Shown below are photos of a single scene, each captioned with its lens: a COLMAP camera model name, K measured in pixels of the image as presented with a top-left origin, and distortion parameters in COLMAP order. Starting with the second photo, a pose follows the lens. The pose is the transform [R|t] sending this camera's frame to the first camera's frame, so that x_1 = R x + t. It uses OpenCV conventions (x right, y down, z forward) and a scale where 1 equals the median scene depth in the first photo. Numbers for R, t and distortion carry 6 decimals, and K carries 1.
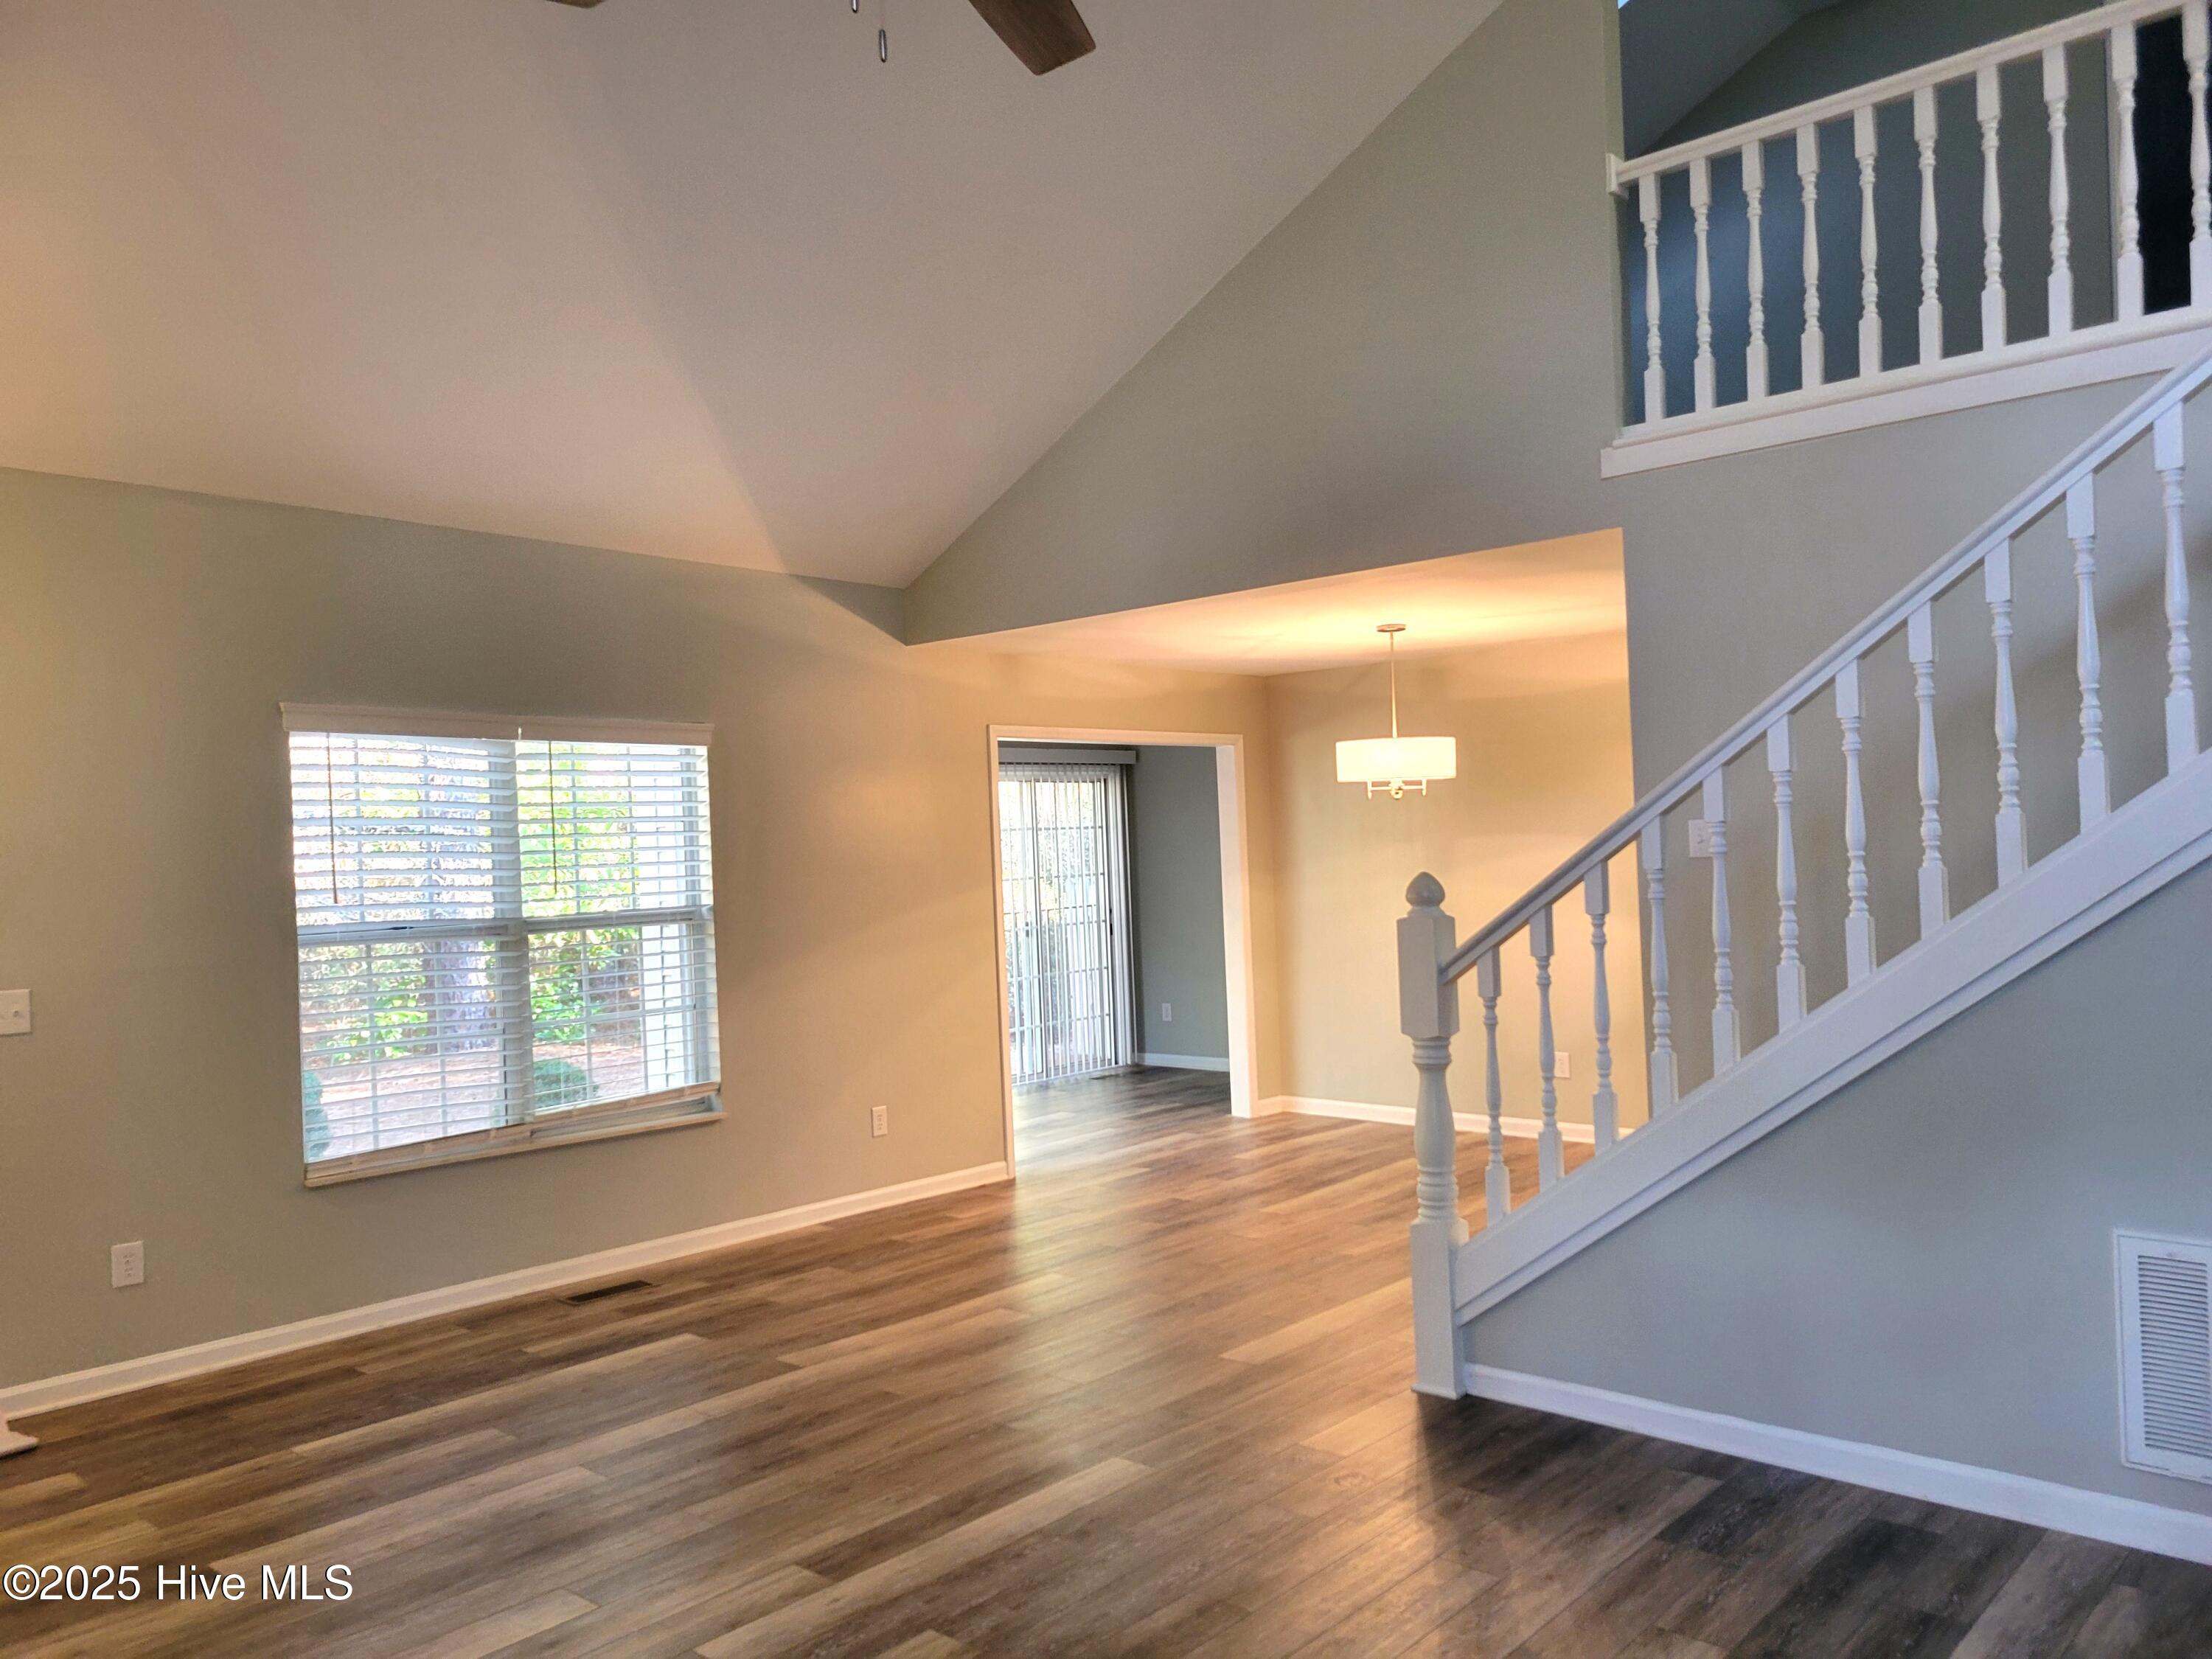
lens RADIAL K [[1658.3, 0, 1078.2], [0, 1658.3, 831.1], [0, 0, 1]] dist [0.050062, -0.034647]
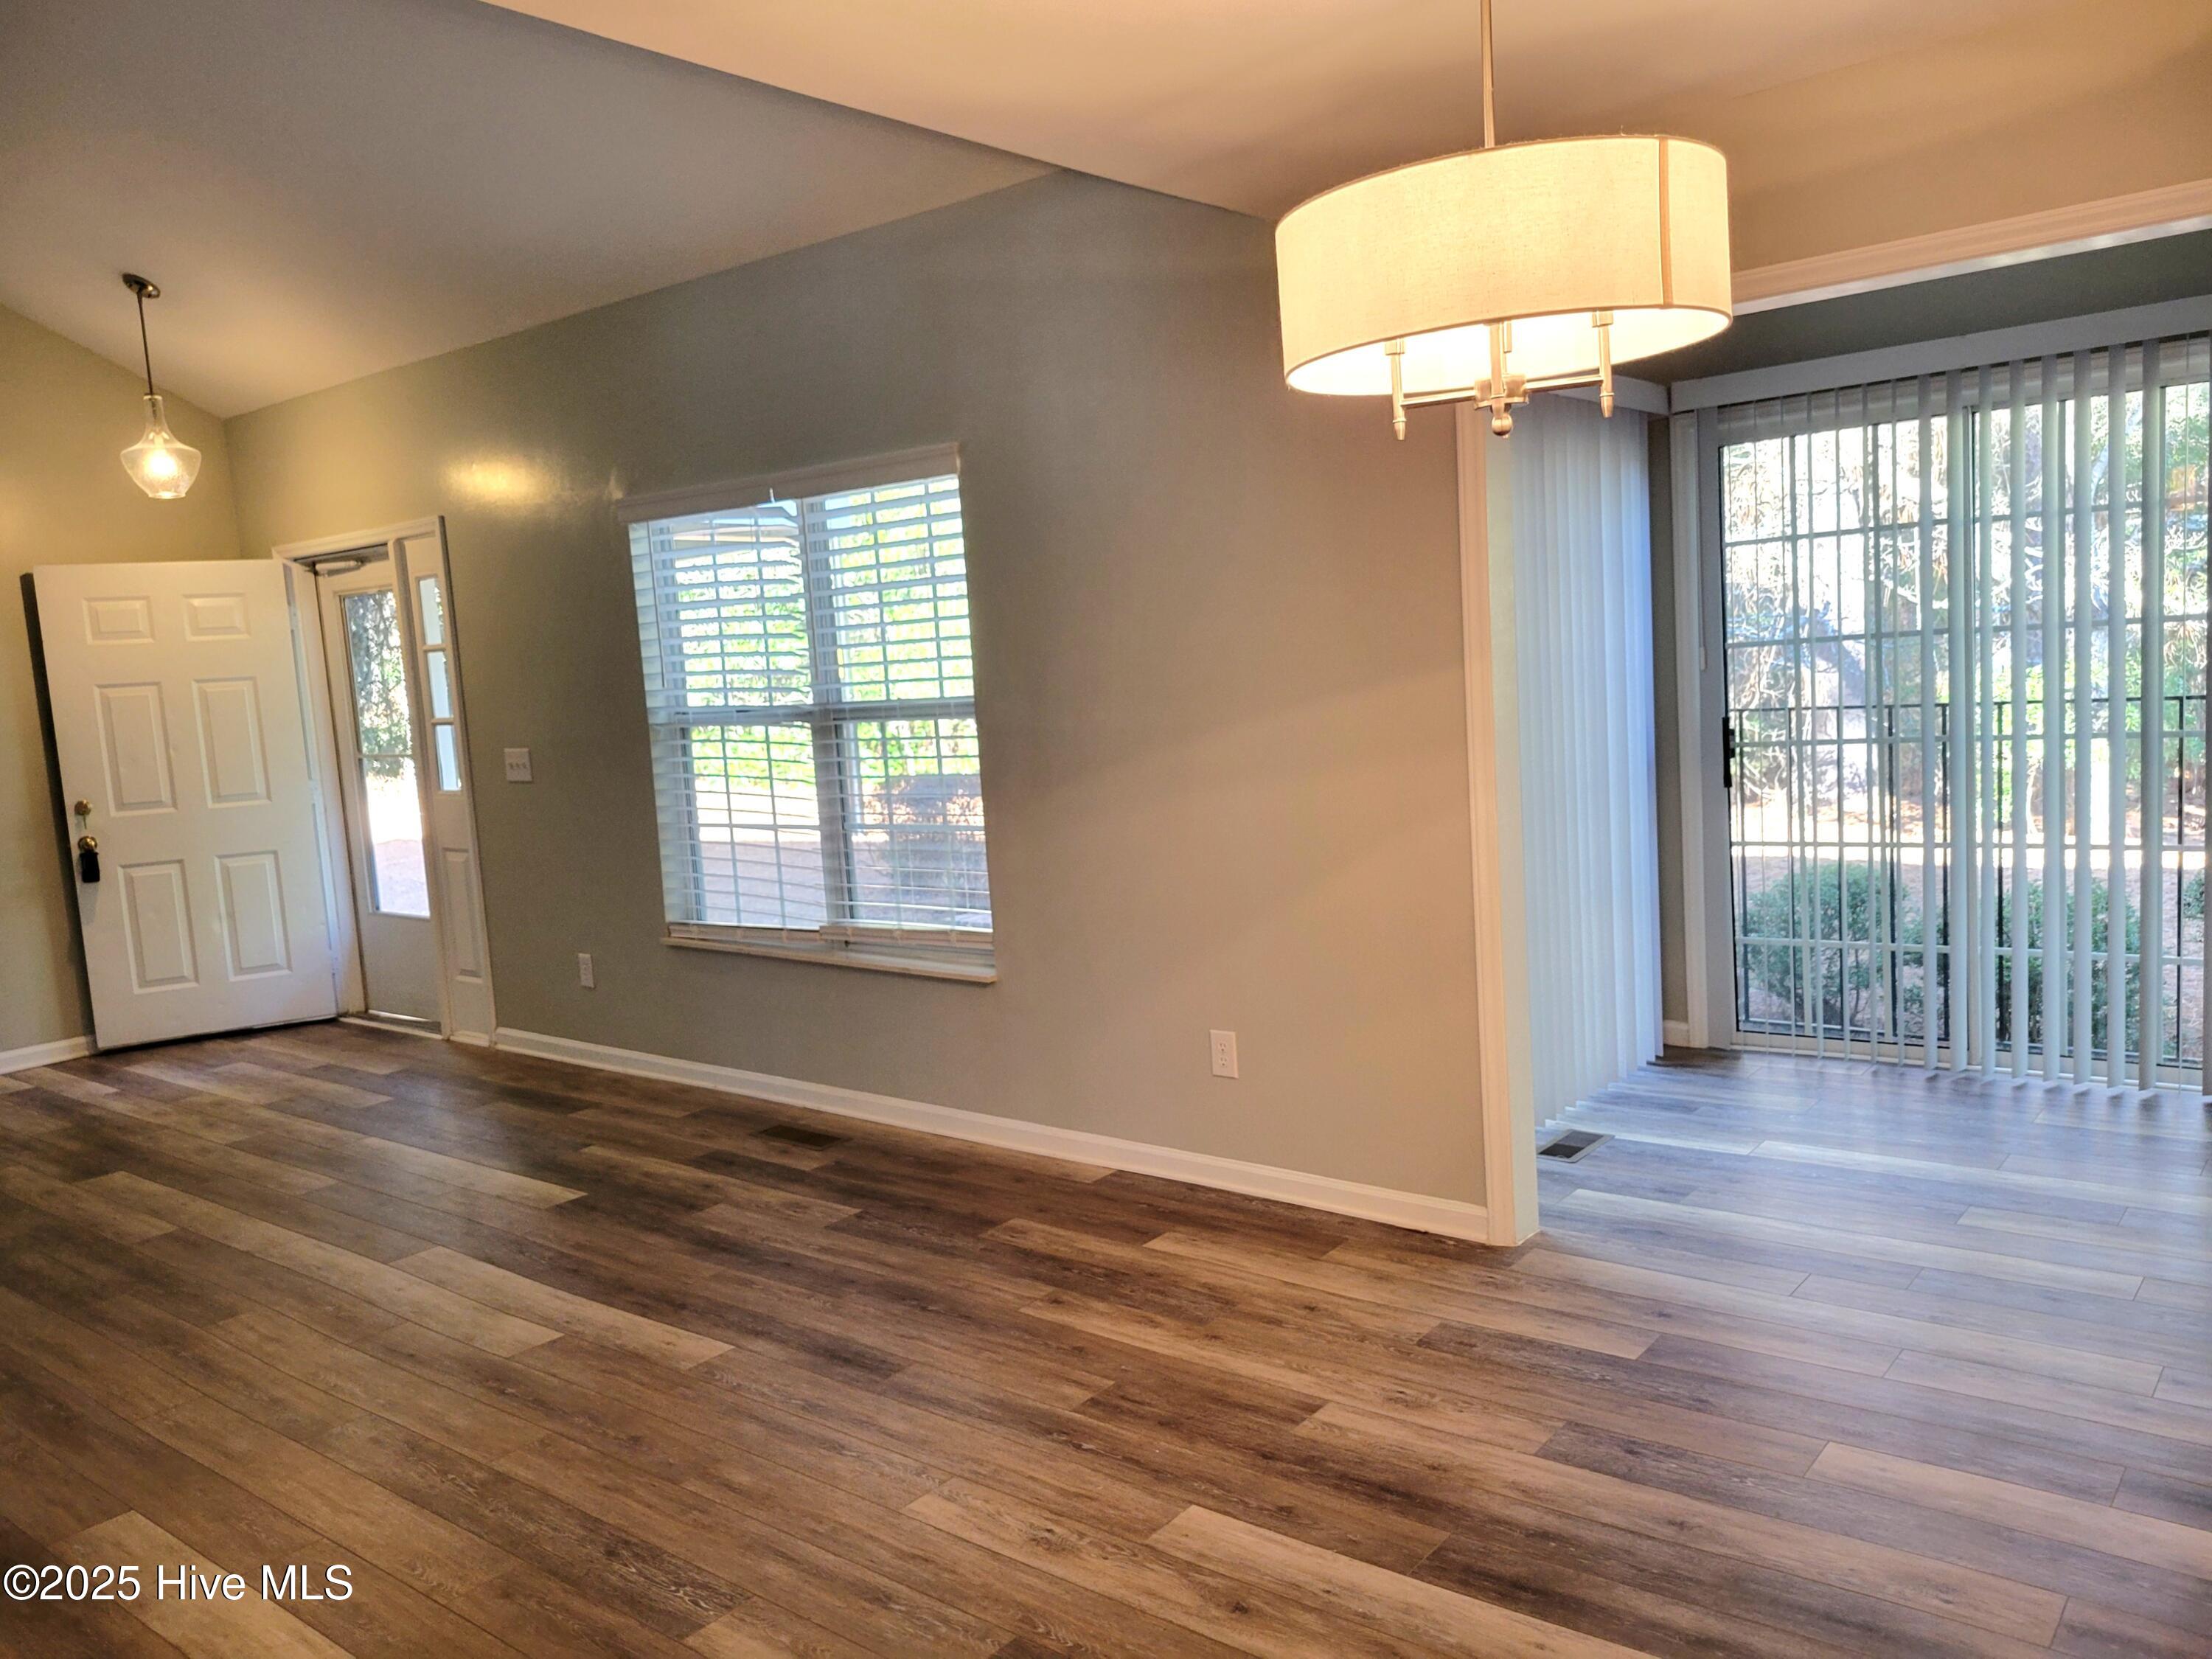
lens RADIAL K [[1658.3, 0, 1074.0], [0, 1658.3, 834.5], [0, 0, 1]] dist [0.050062, -0.034647]
pose [[0.052435, 0.144309, -0.988142, 0.604459], [0.075584, 0.986092, 0.148021, -0.000475], [0.995760, -0.082449, 0.040799, 1.184490]]
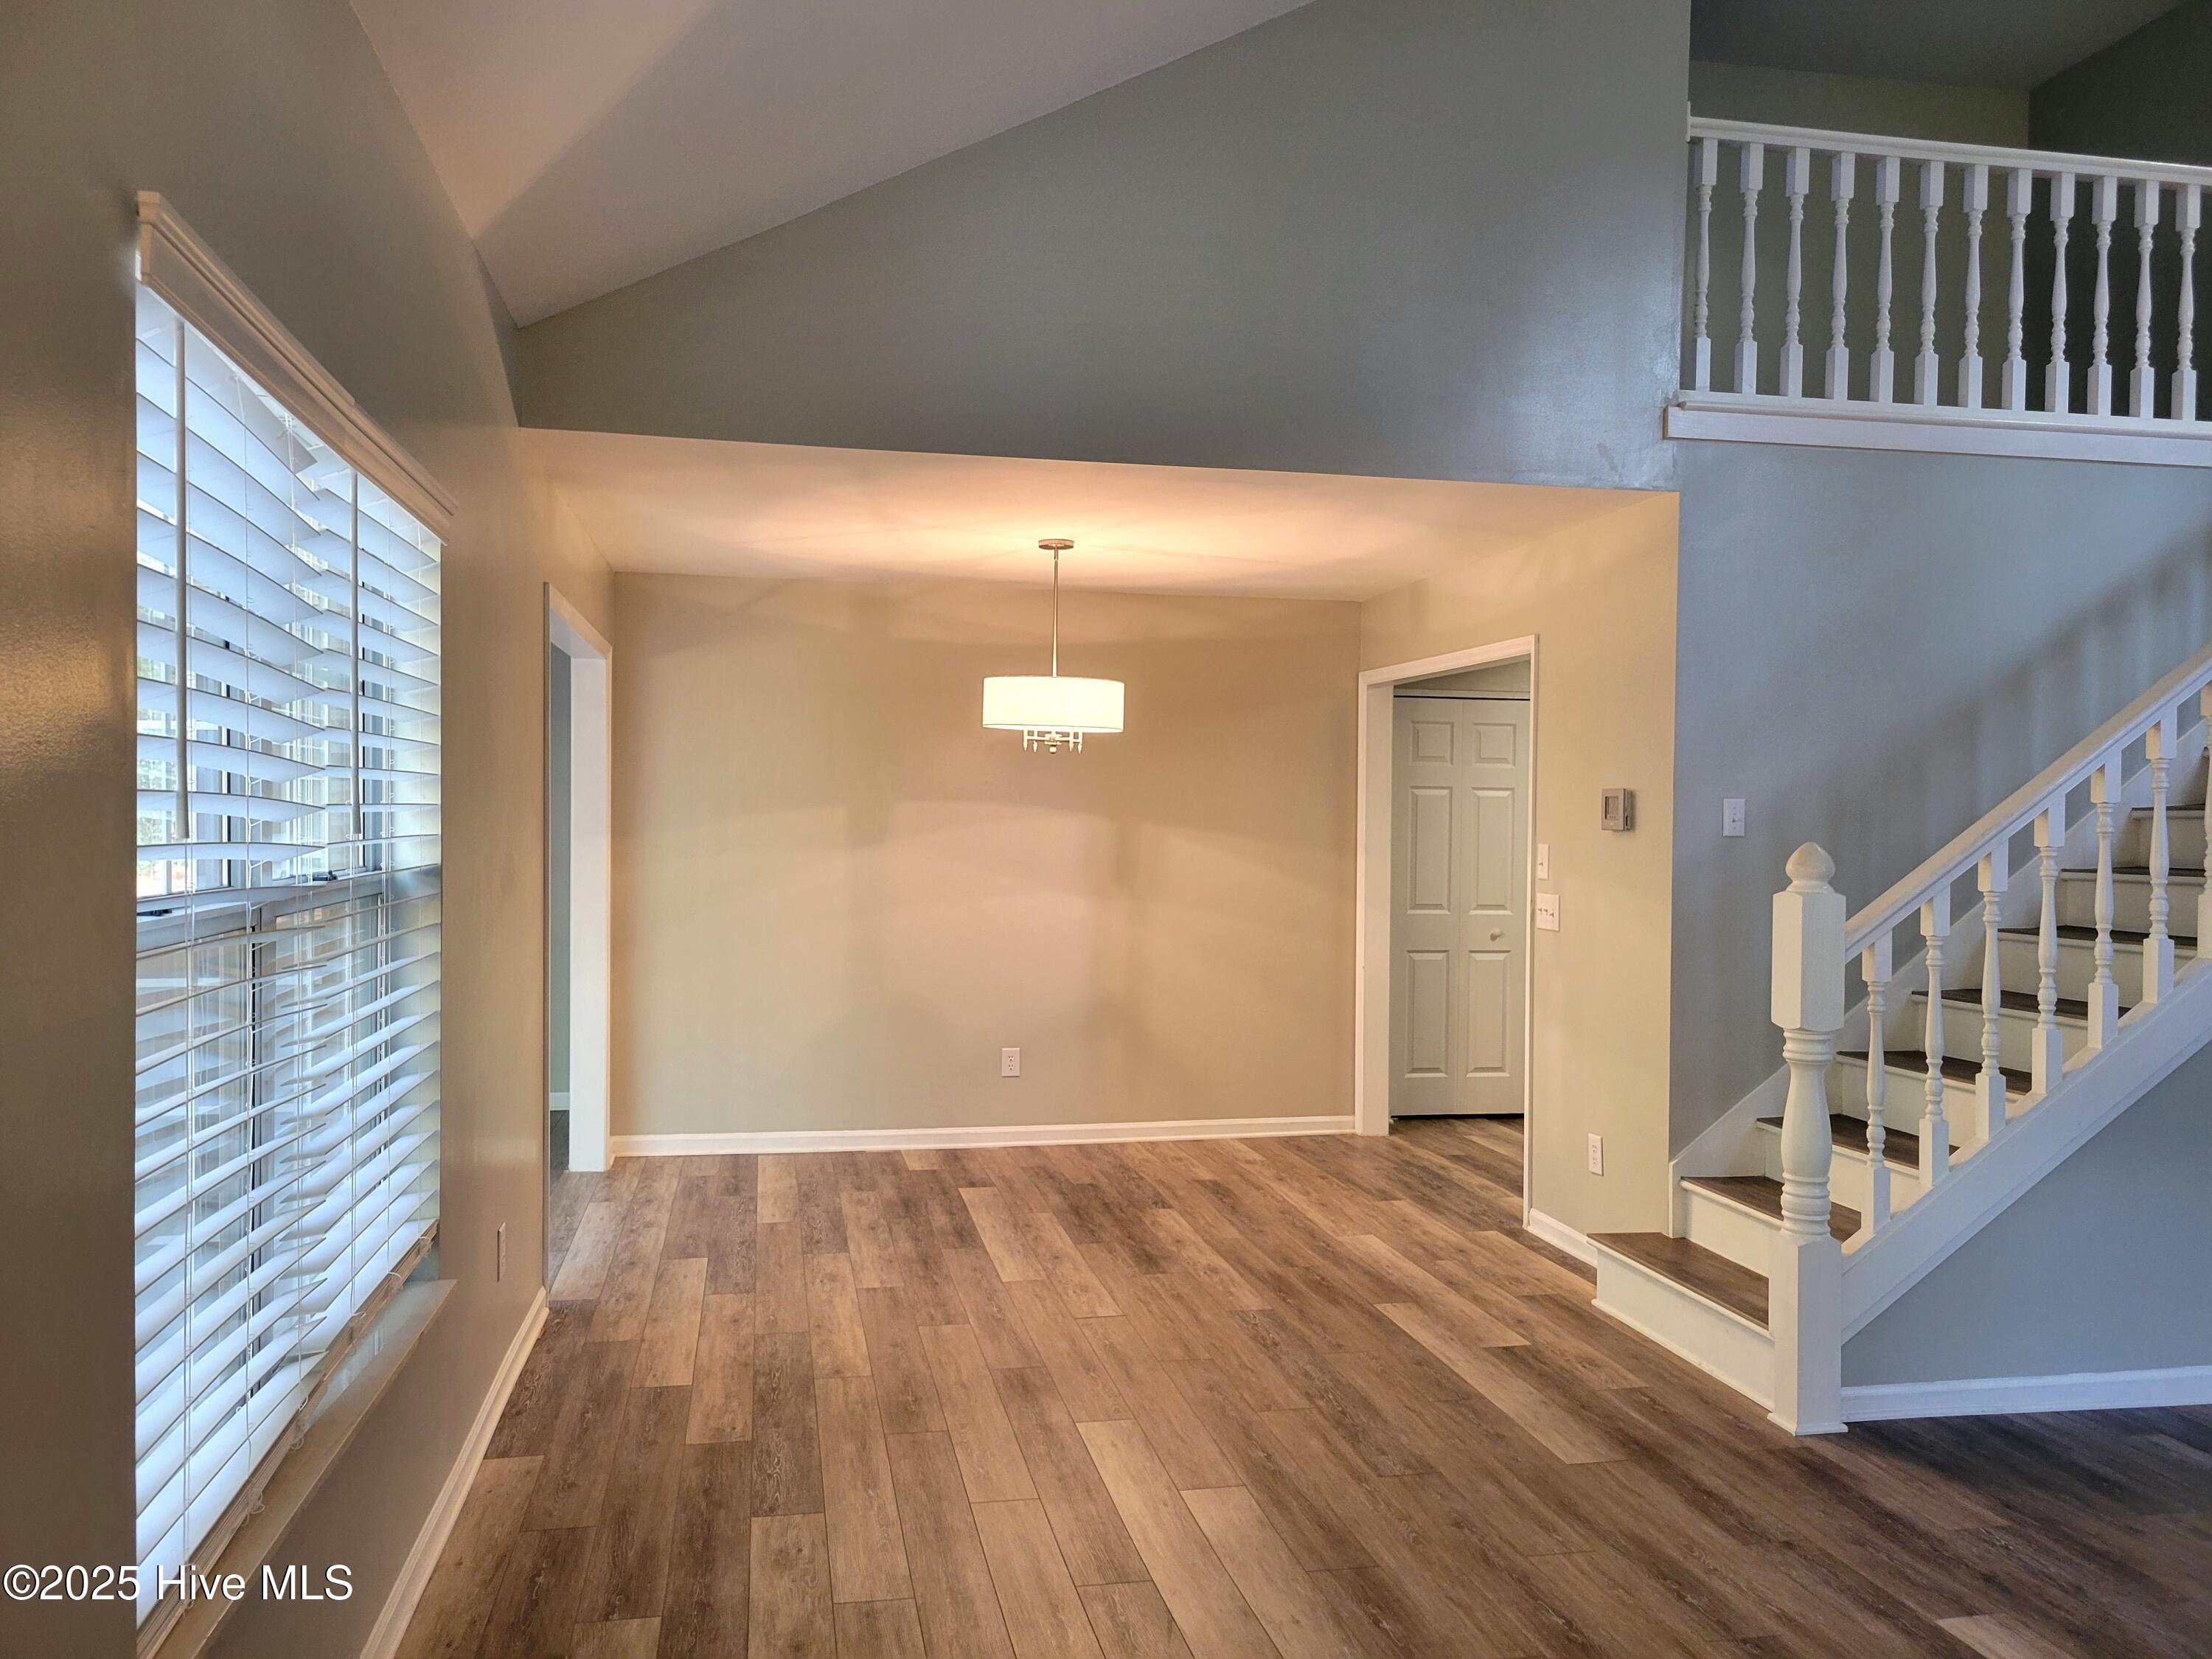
lens RADIAL K [[1658.3, 0, 1095.9], [0, 1658.3, 838.0], [0, 0, 1]] dist [0.050062, -0.034647]
pose [[0.587325, 0.032080, 0.808715, -0.597101], [-0.042103, 0.999072, -0.009054, 0.037999], [-0.808255, -0.028732, 0.588131, 0.642772]]
